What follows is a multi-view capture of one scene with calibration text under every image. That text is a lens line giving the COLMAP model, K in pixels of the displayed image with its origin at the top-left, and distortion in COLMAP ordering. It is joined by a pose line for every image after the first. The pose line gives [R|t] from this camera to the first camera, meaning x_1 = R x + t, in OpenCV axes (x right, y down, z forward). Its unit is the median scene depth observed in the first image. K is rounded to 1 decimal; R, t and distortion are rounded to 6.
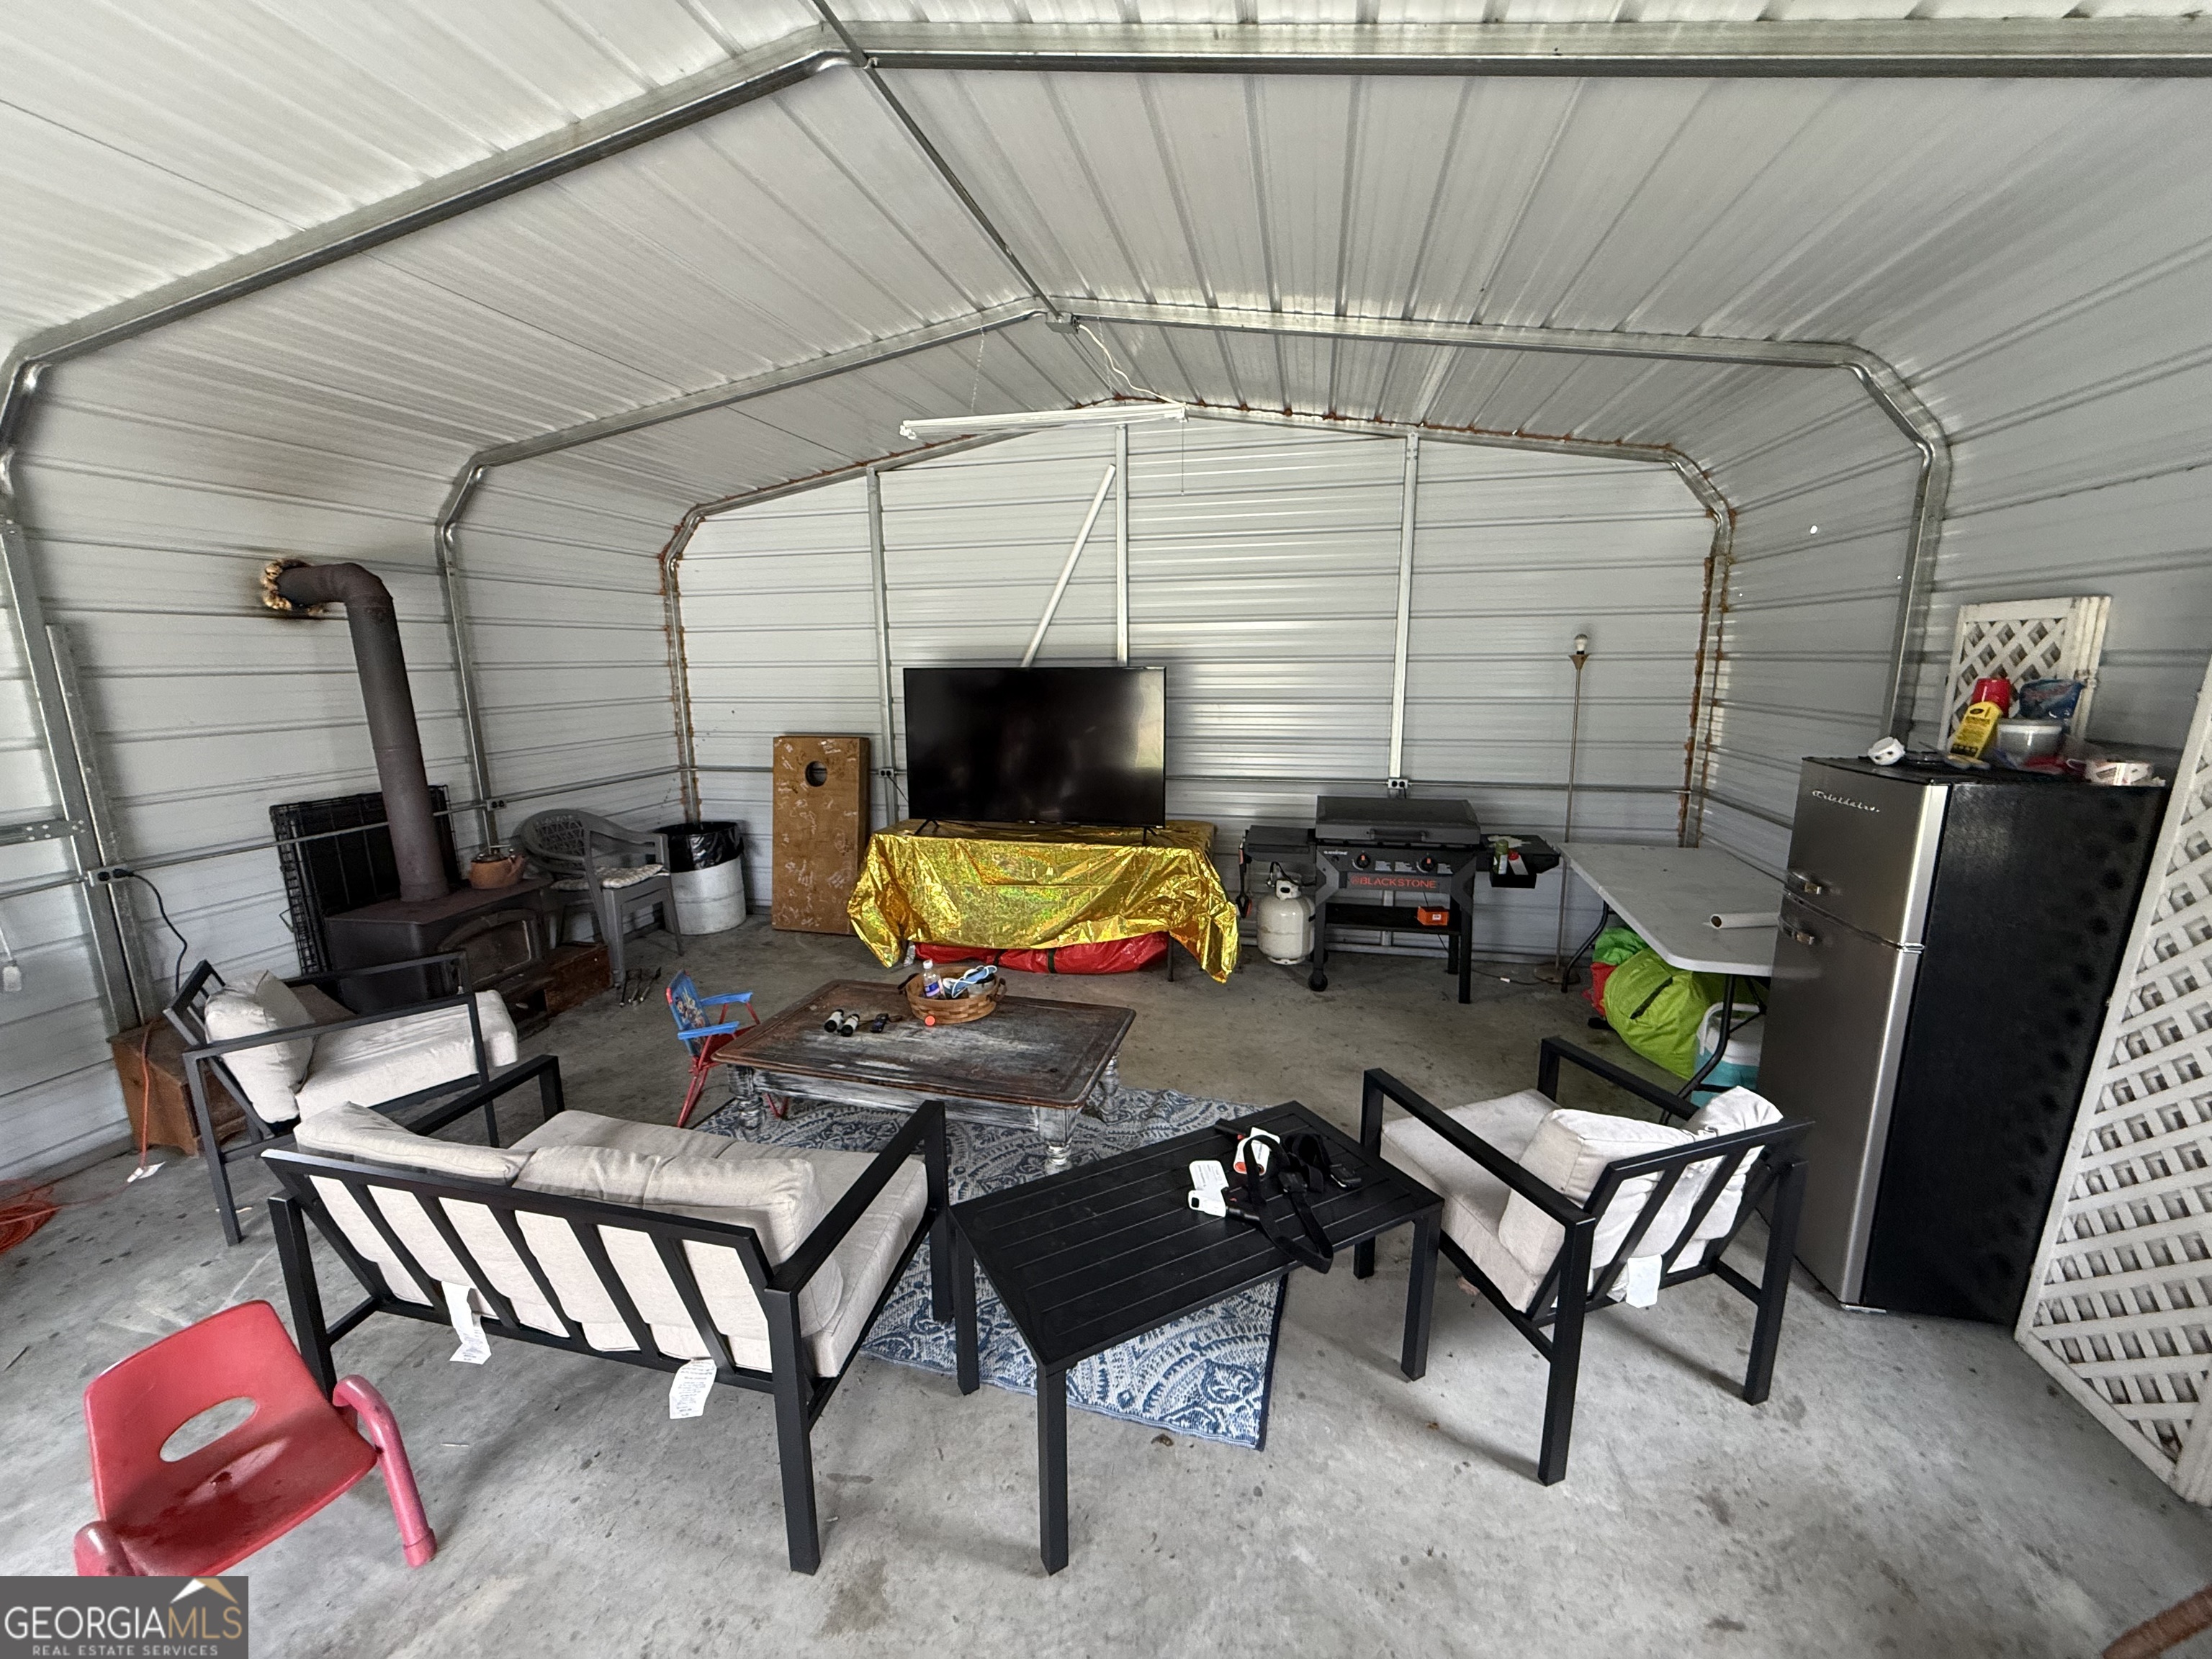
lens RADIAL K [[879.7, 0, 1095.3], [0, 879.7, 825.9], [0, 0, 1]] dist [0.001140, -0.000033]
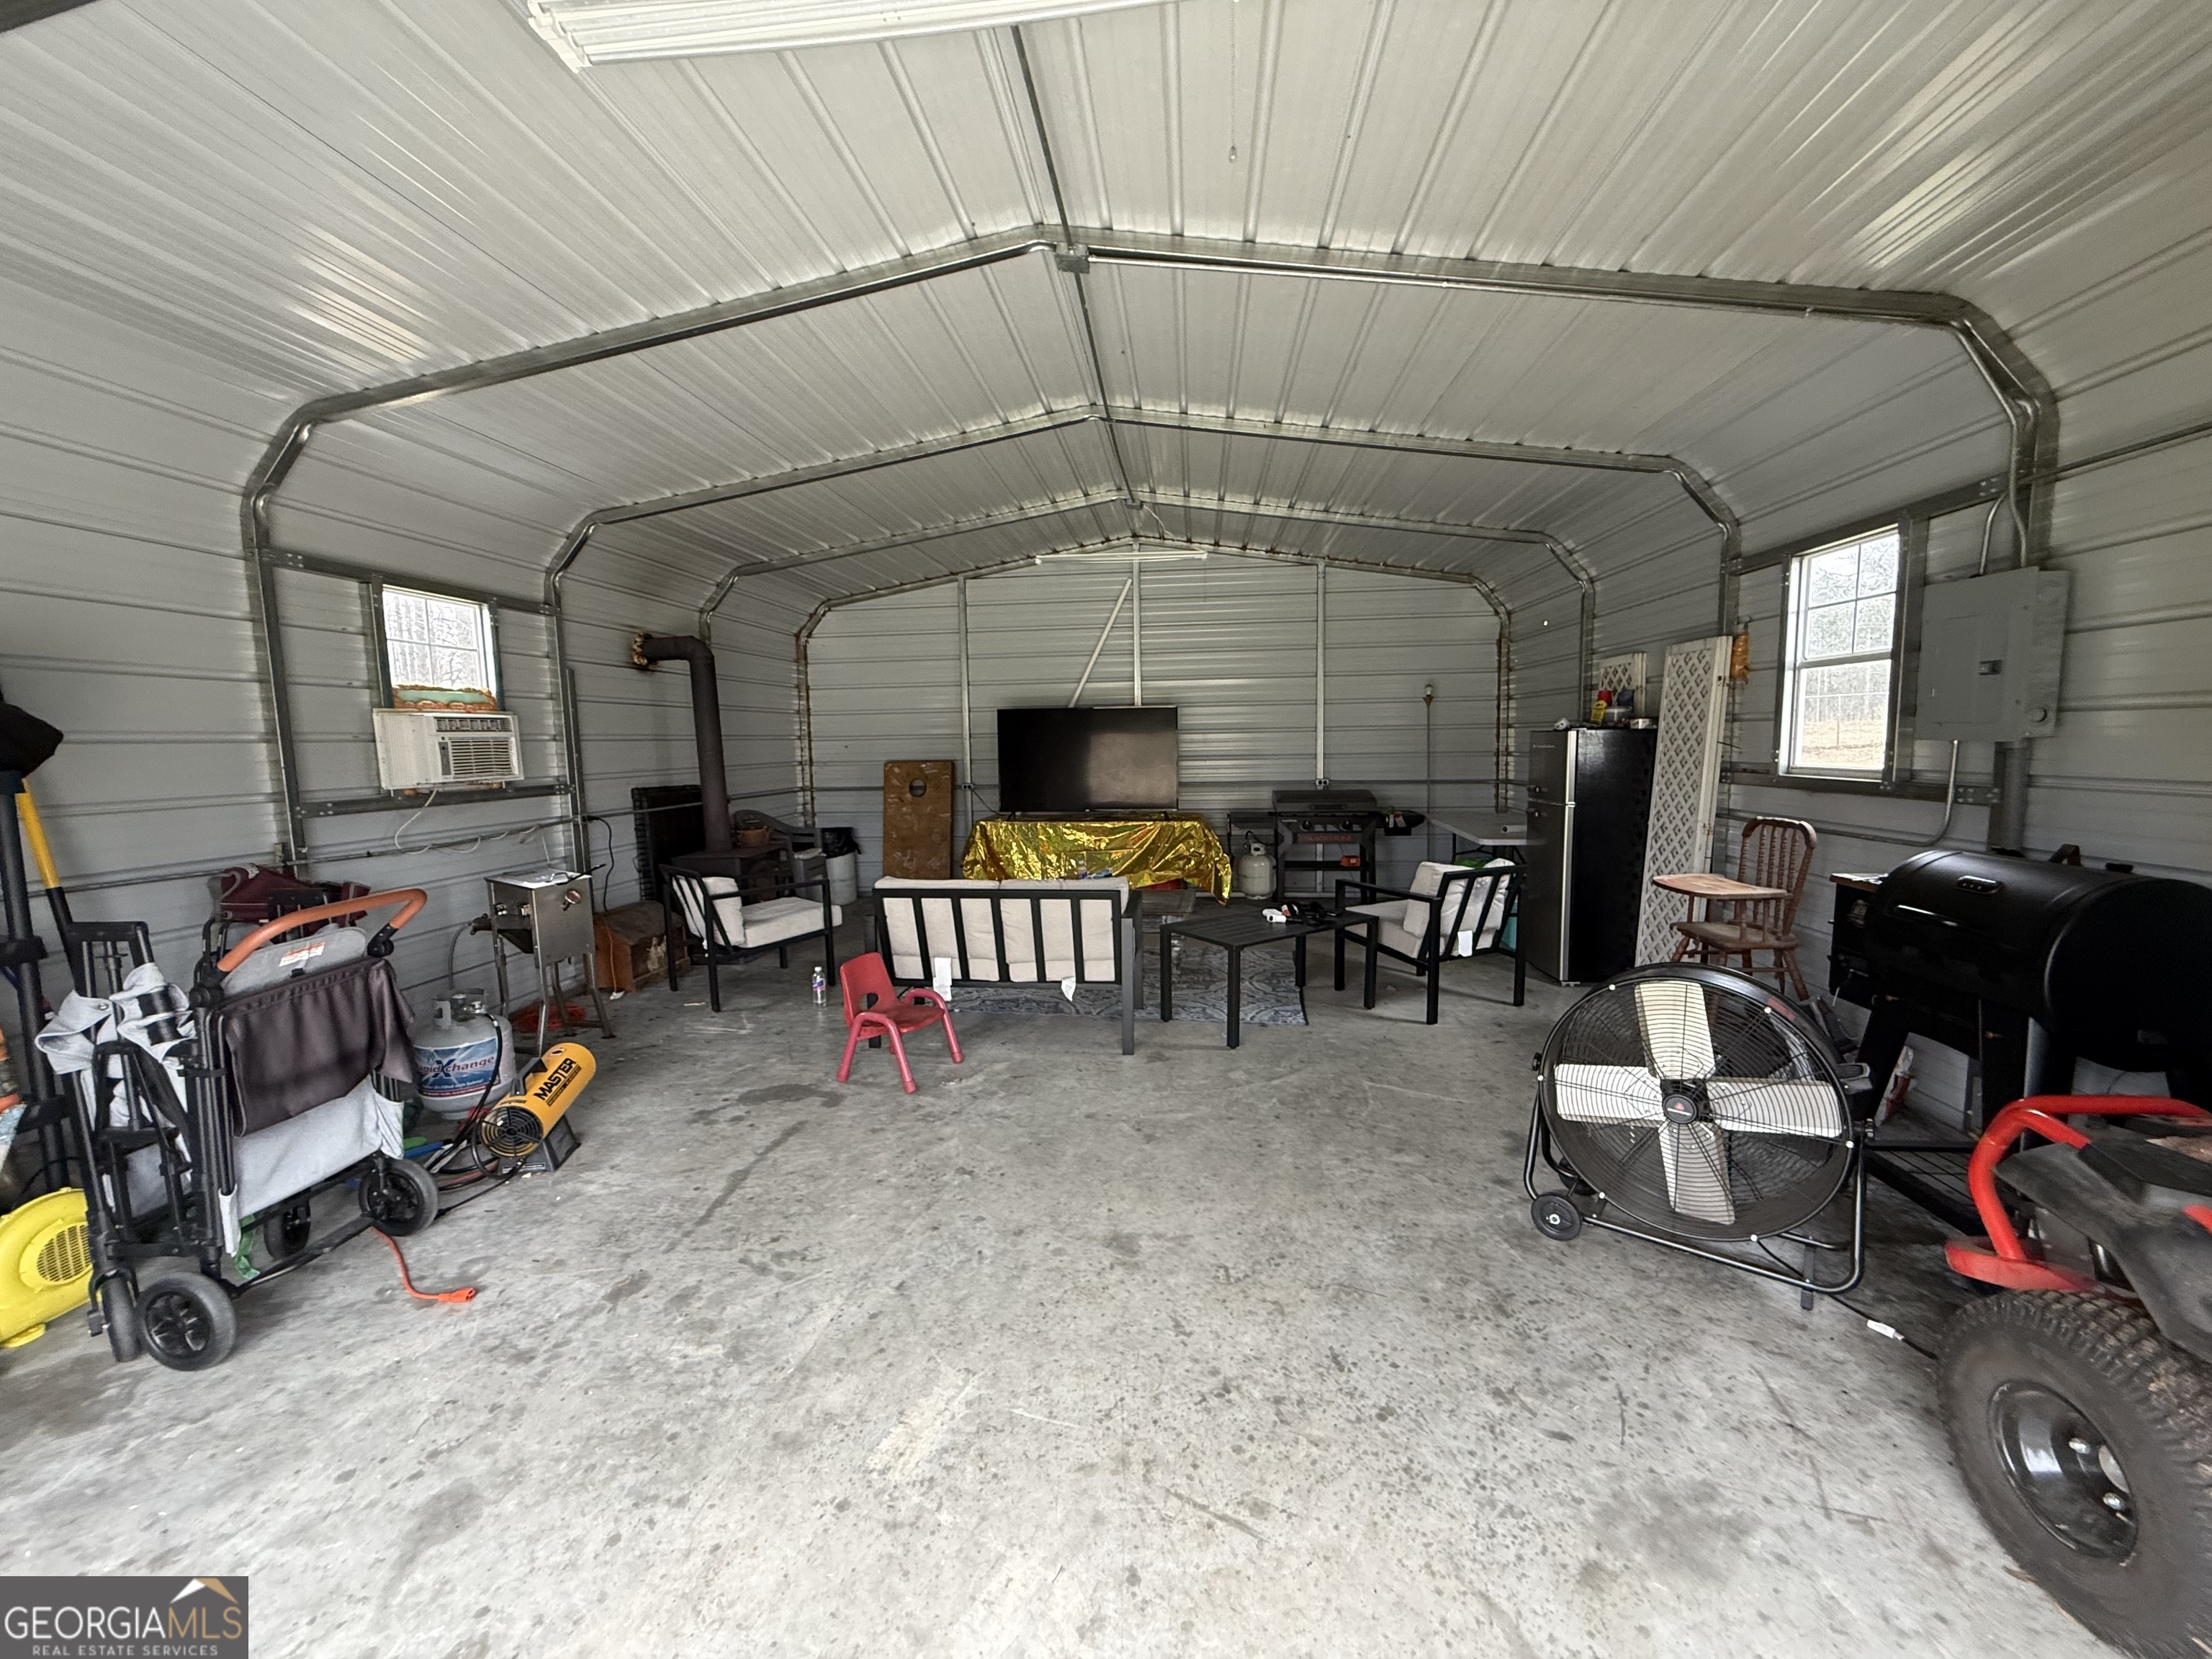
lens RADIAL K [[879.7, 0, 1095.3], [0, 879.7, 825.9], [0, 0, 1]] dist [0.001140, -0.000033]
pose [[0.992422, -0.018893, 0.121417, -0.262988], [0.030278, 0.995241, -0.092618, 0.175060], [-0.119089, 0.095592, 0.988271, -0.512232]]
